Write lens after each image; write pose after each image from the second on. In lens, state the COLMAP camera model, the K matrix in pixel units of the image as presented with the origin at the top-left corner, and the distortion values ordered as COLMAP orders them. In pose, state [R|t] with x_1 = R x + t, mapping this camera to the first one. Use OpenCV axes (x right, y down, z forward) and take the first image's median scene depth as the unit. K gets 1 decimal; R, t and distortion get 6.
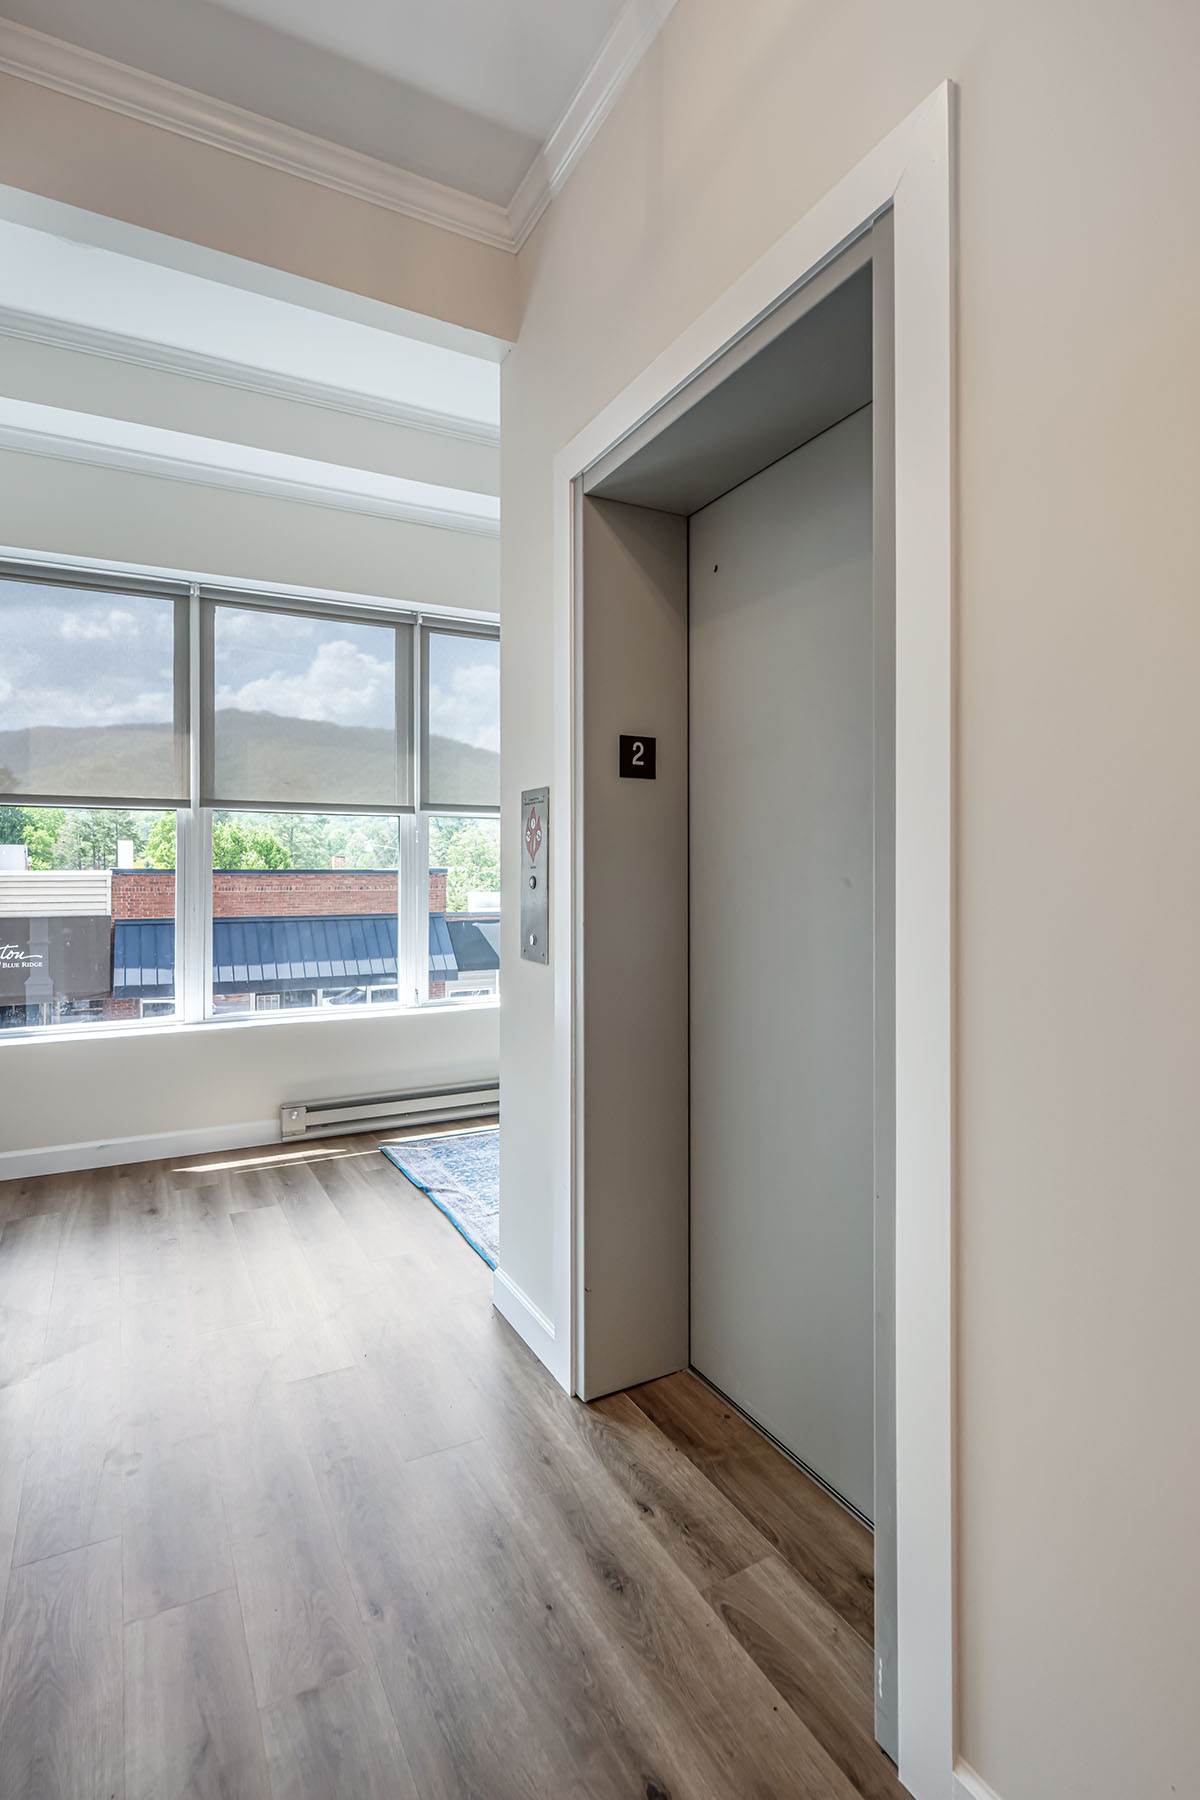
lens RADIAL K [[849.5, 0, 589.0], [0, 849.5, 861.6], [0, 0, 1]] dist [0.003691, 0.001252]
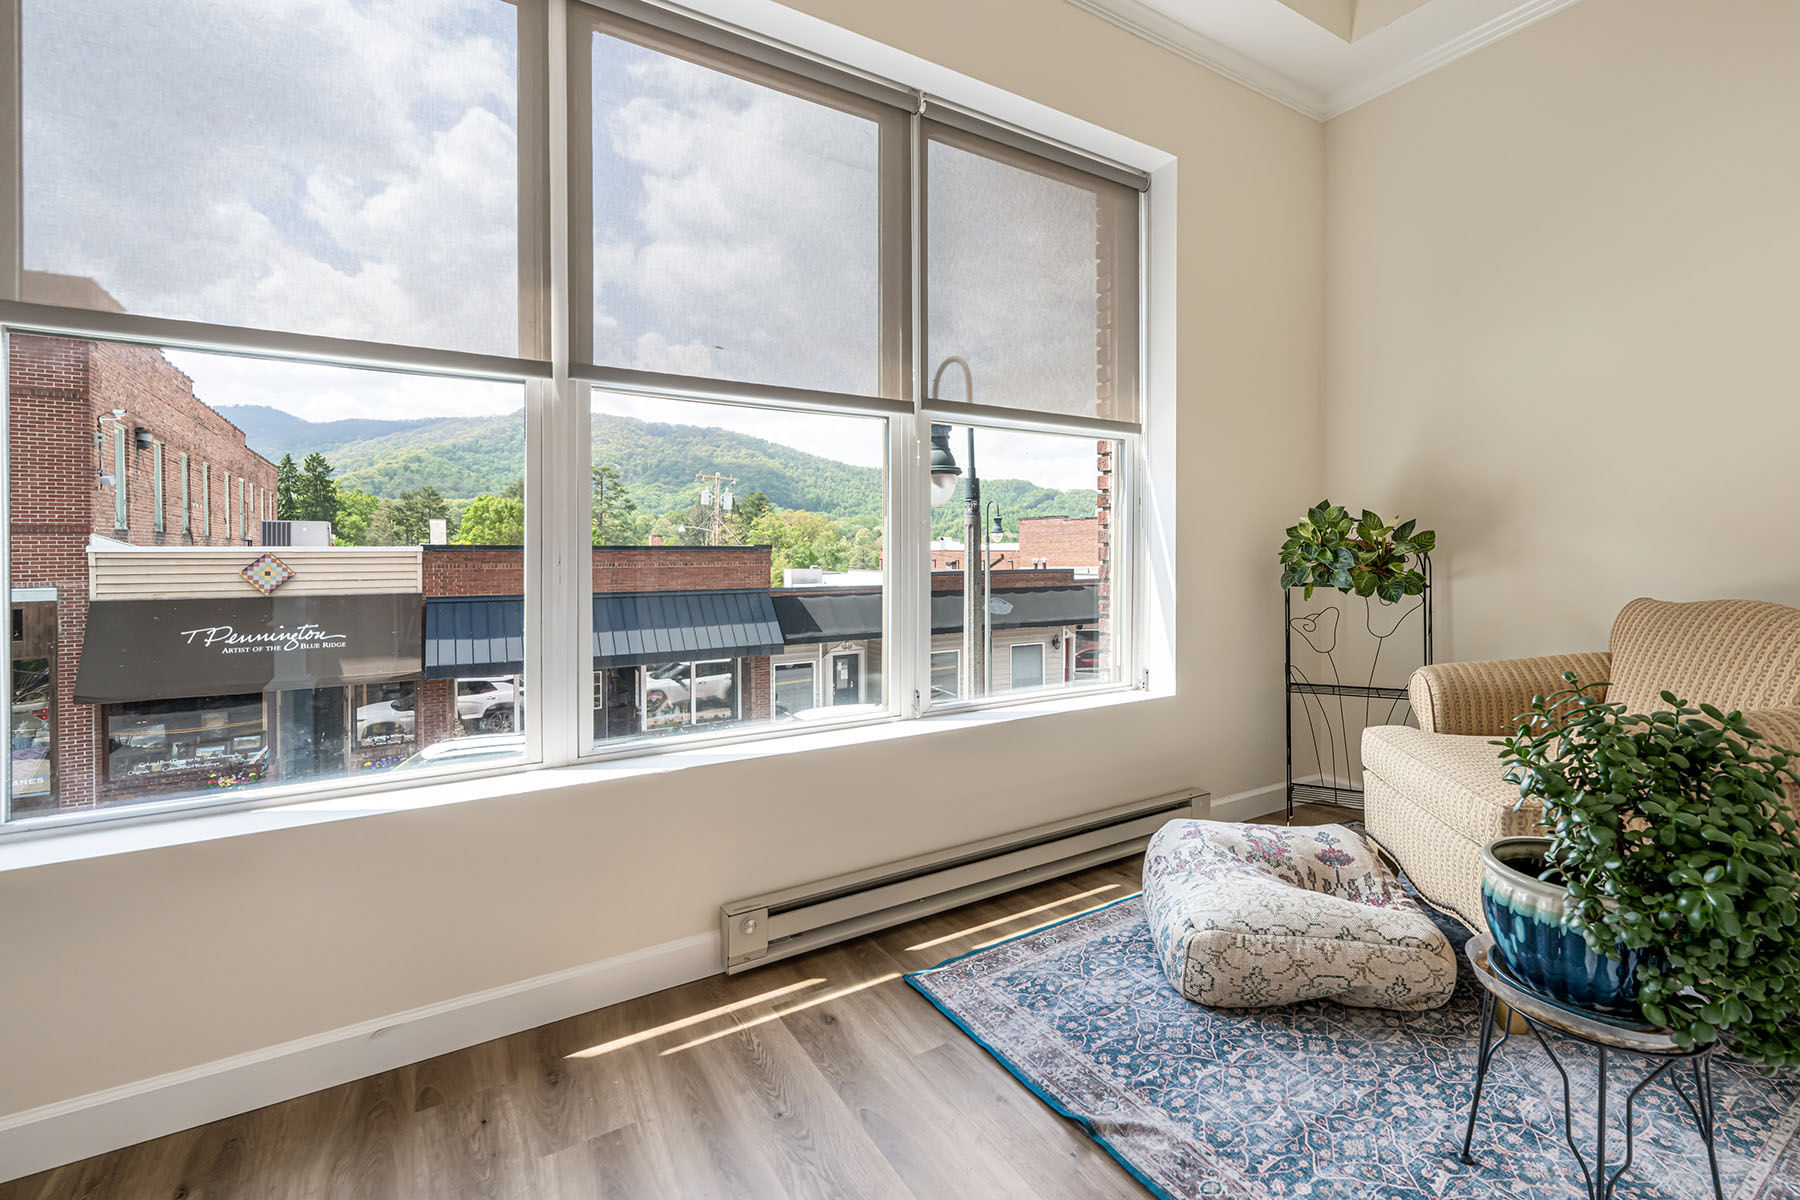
lens RADIAL K [[698.7, 0, 910.7], [0, 698.7, 555.8], [0, 0, 1]] dist [0.003068, 0.000260]
pose [[0.995625, -0.002307, 0.093409, -0.256643], [0.001438, 0.999955, 0.009365, 0.044975], [-0.093427, -0.009190, 0.995584, 0.482259]]
